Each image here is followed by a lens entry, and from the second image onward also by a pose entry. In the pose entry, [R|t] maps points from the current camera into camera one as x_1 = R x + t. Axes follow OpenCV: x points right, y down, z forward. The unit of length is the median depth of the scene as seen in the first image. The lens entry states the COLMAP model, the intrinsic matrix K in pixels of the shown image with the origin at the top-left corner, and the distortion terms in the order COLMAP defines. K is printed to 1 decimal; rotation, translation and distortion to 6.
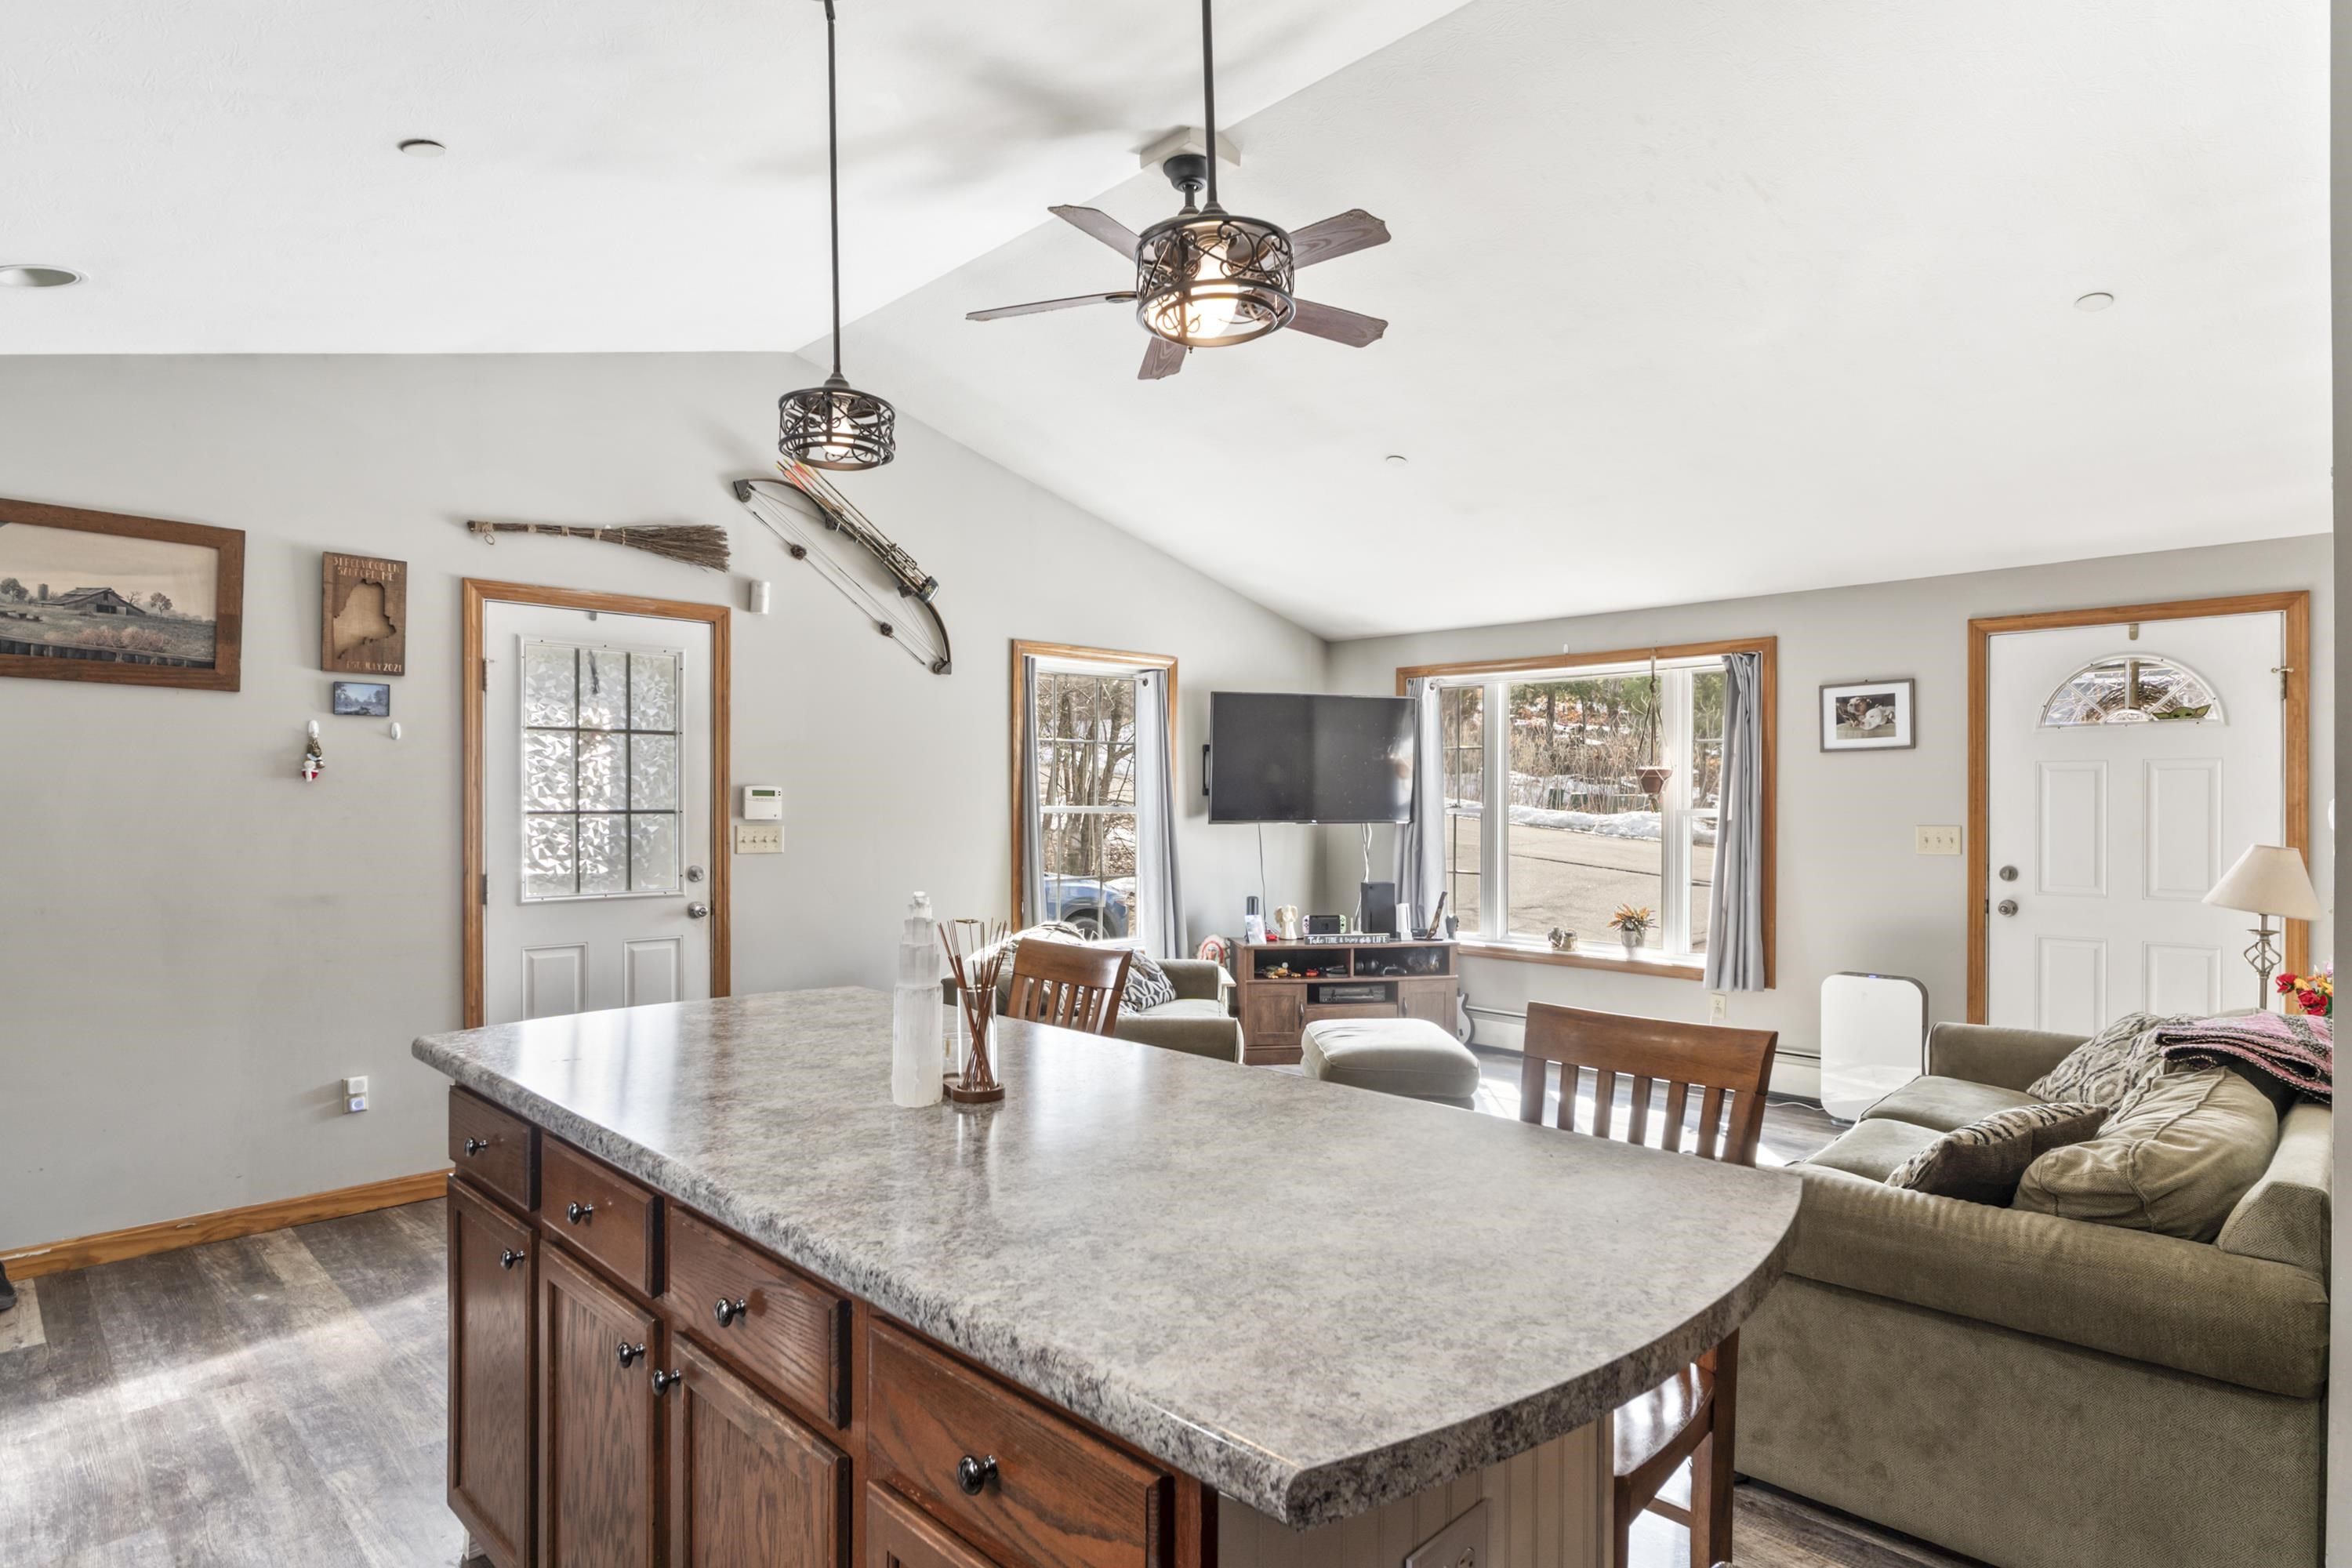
lens RADIAL K [[1250.8, 0, 1159.2], [0, 1250.8, 796.7], [0, 0, 1]] dist [-0.006886, -0.000326]
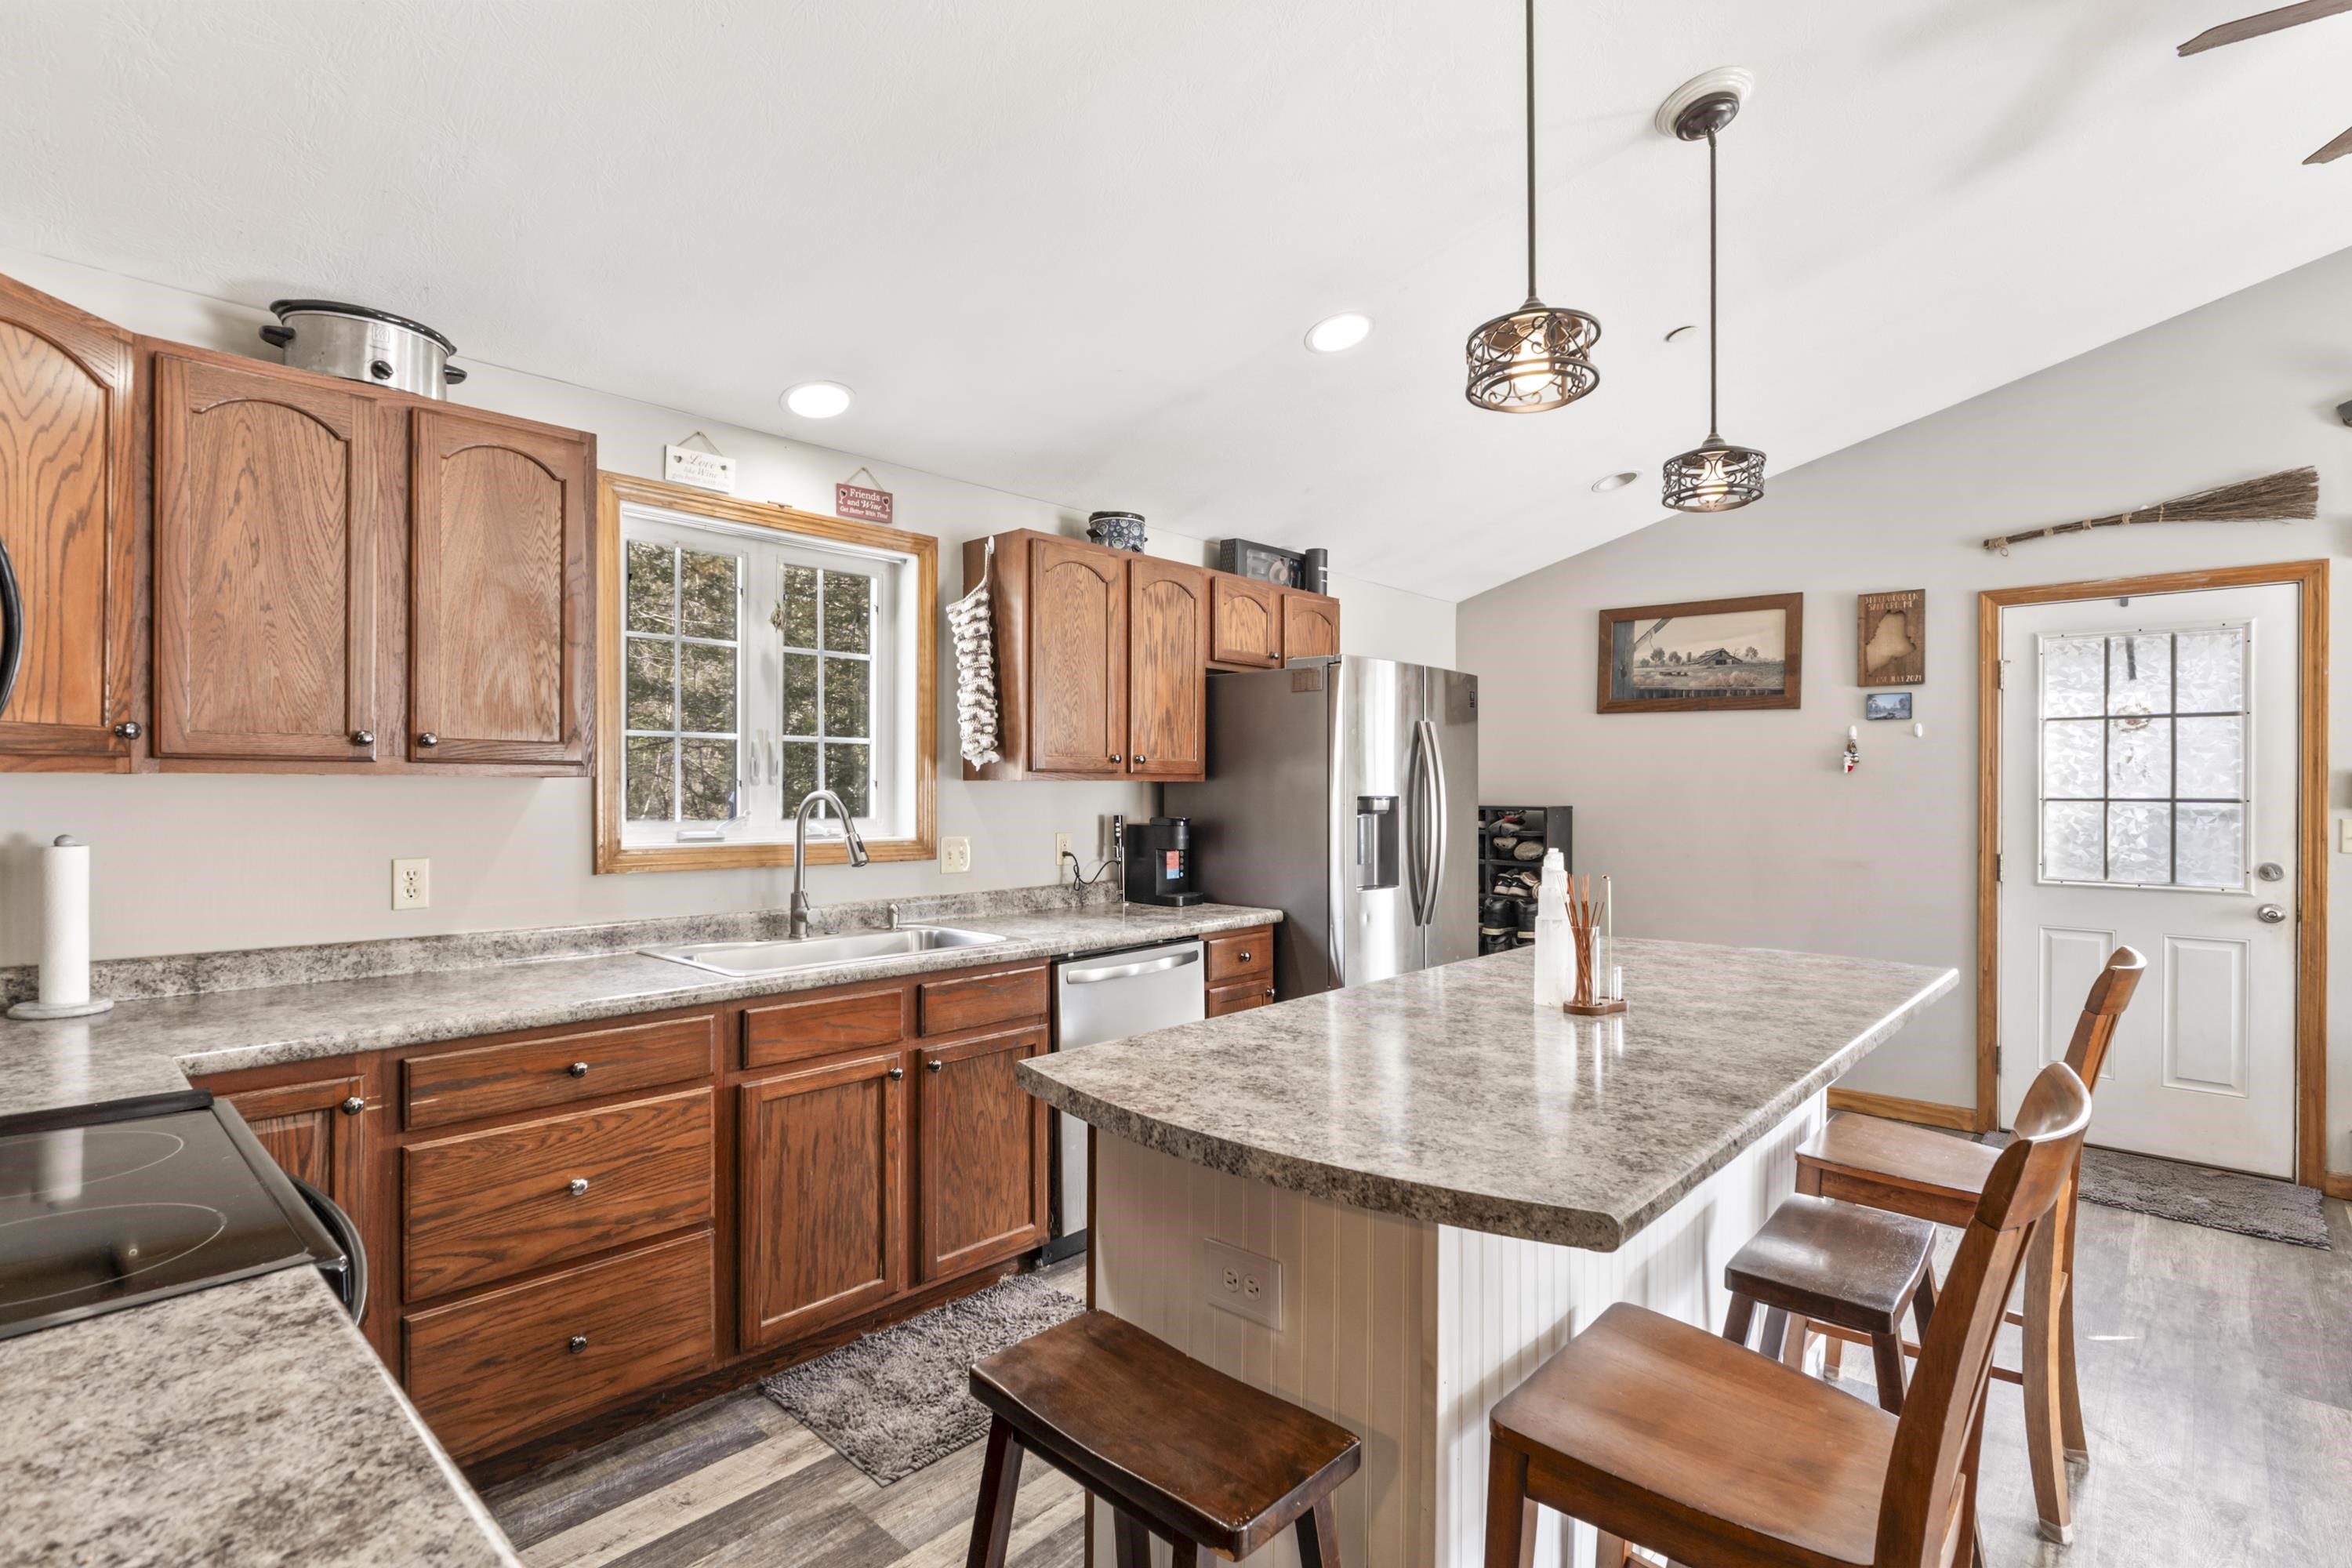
lens RADIAL K [[1106.6, 0, 1173.9], [0, 1106.6, 788.7], [0, 0, 1]] dist [-0.005454, -0.000925]
pose [[0.059447, 0.001370, -0.998231, 0.399369], [-0.001115, 0.999999, 0.001306, 0.003234], [0.998231, 0.001036, 0.059448, 0.208301]]
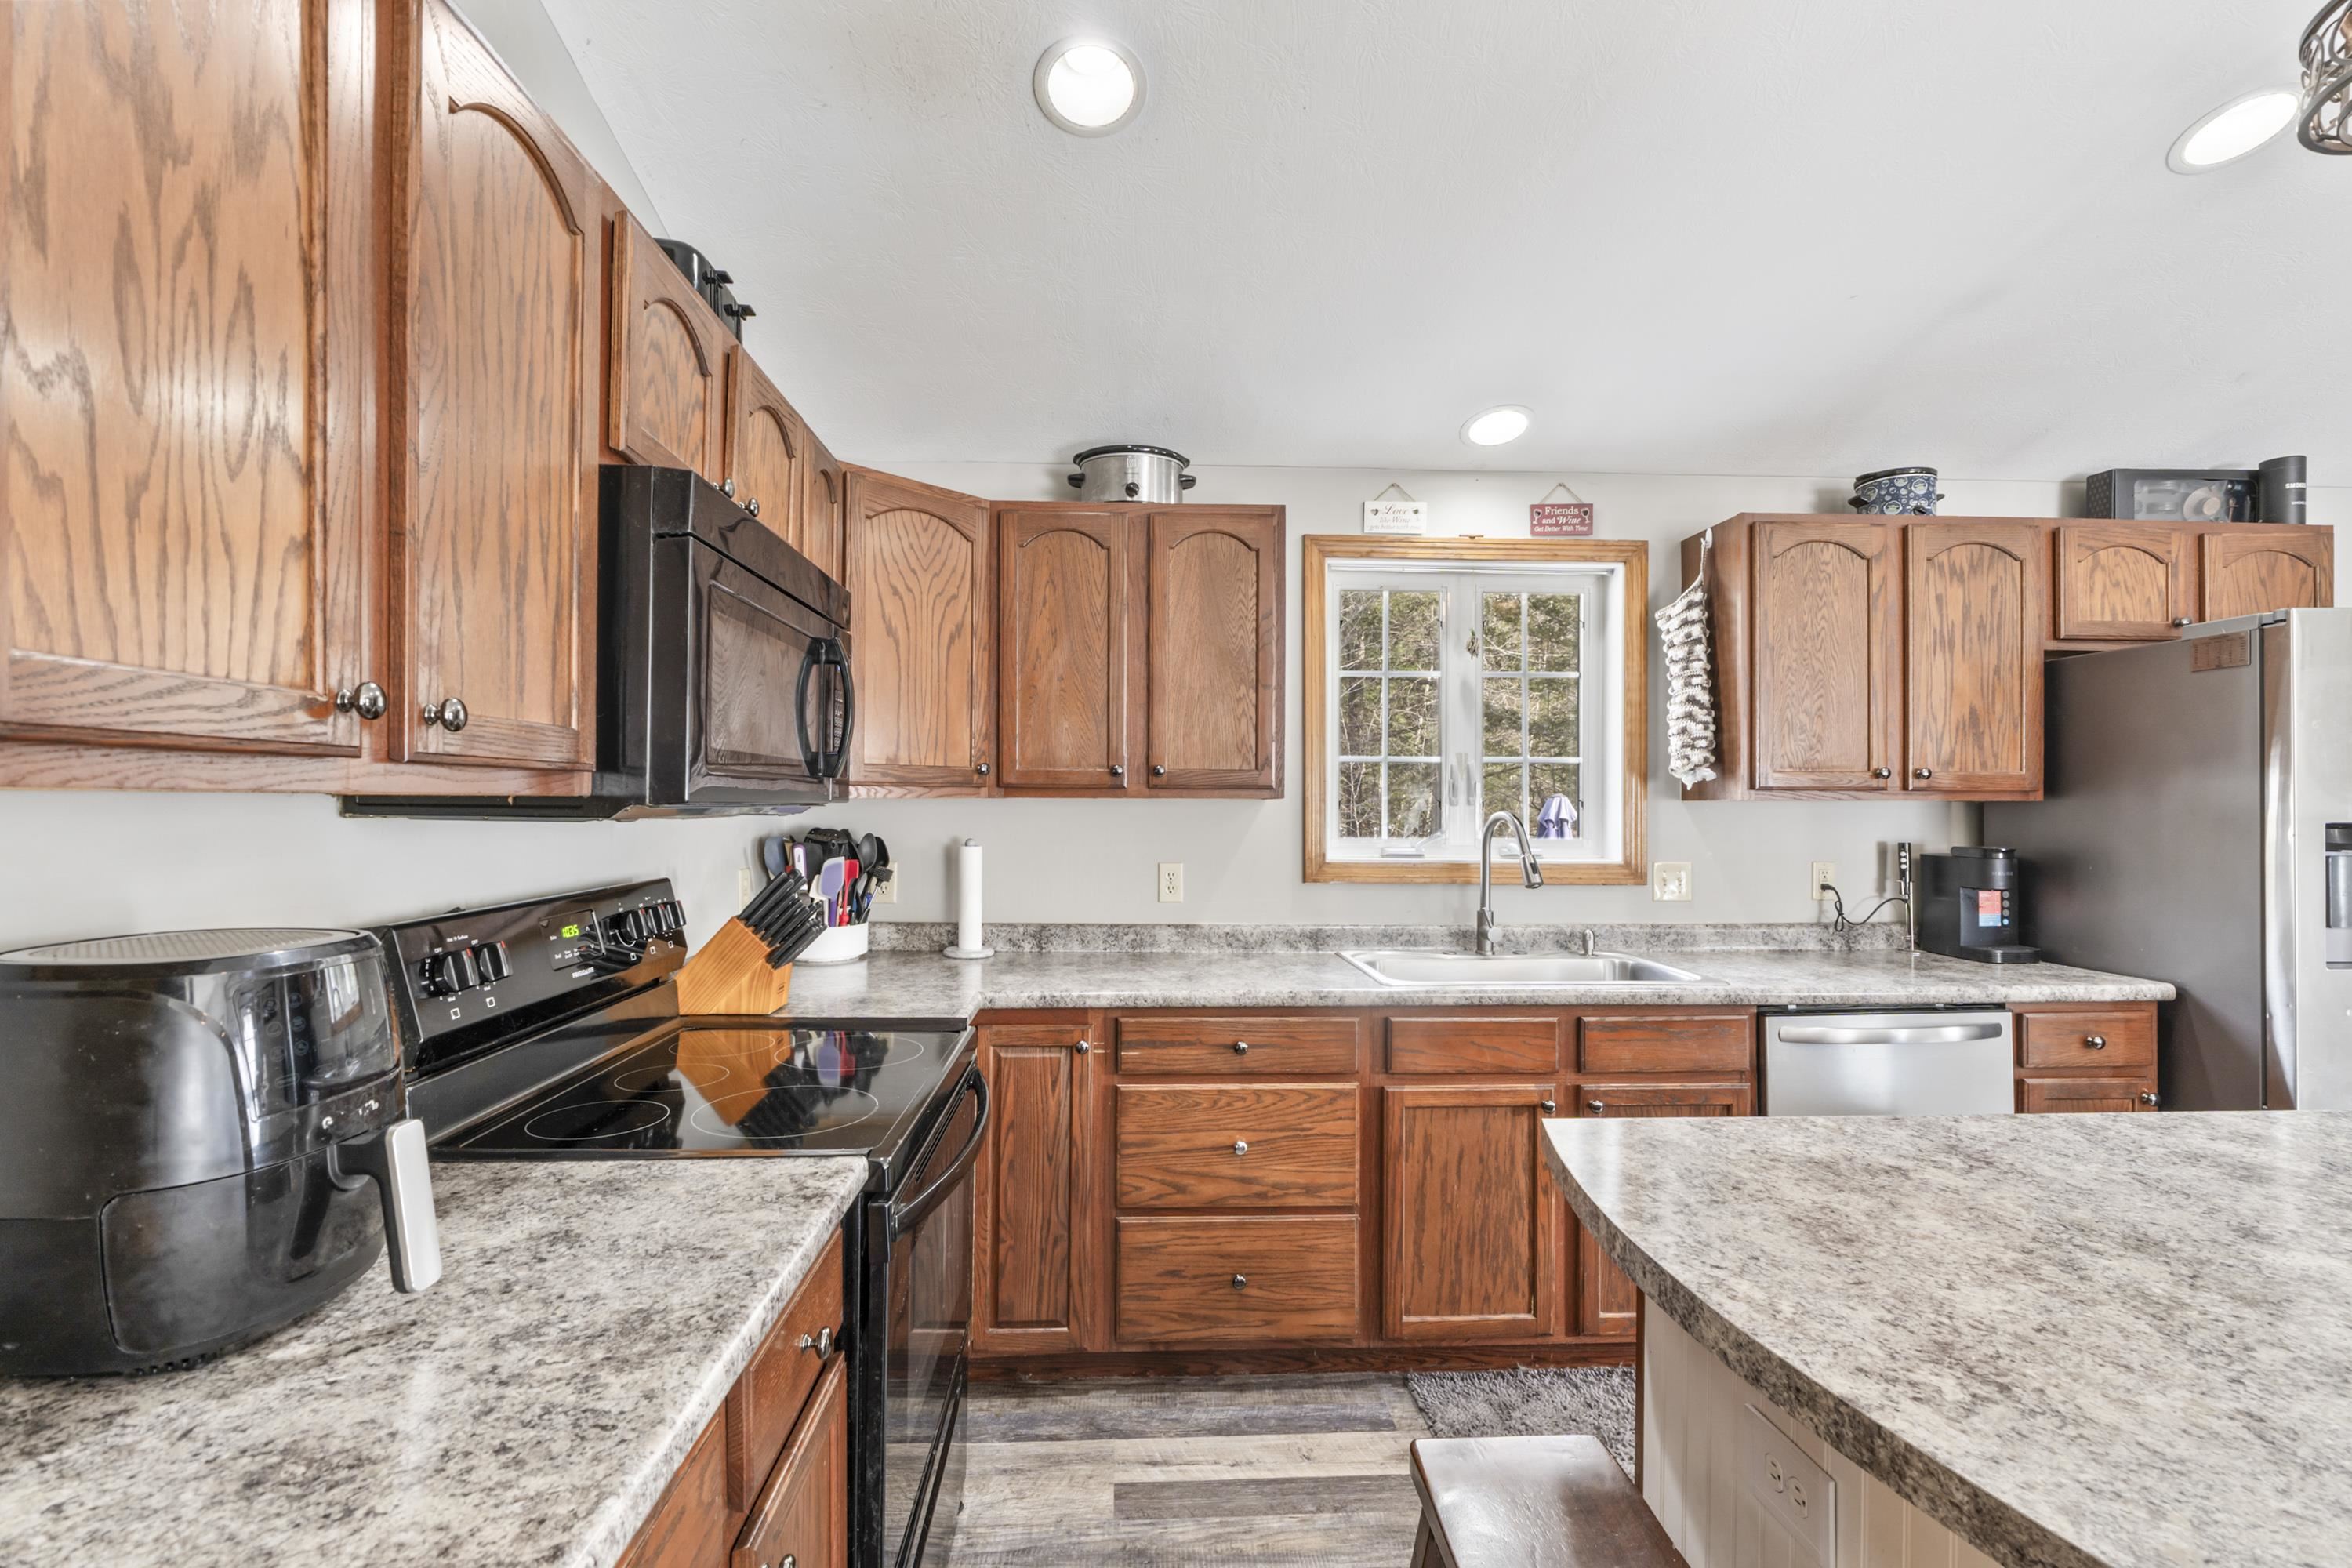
lens RADIAL K [[1033.9, 0, 1172.7], [0, 1033.9, 800.2], [0, 0, 1]] dist [-0.005090, 0.000133]
pose [[-0.654819, -0.005354, -0.755767, 0.328547], [-0.001983, 0.999984, -0.005366, 0.002583], [0.755783, -0.002015, -0.654819, 0.297883]]
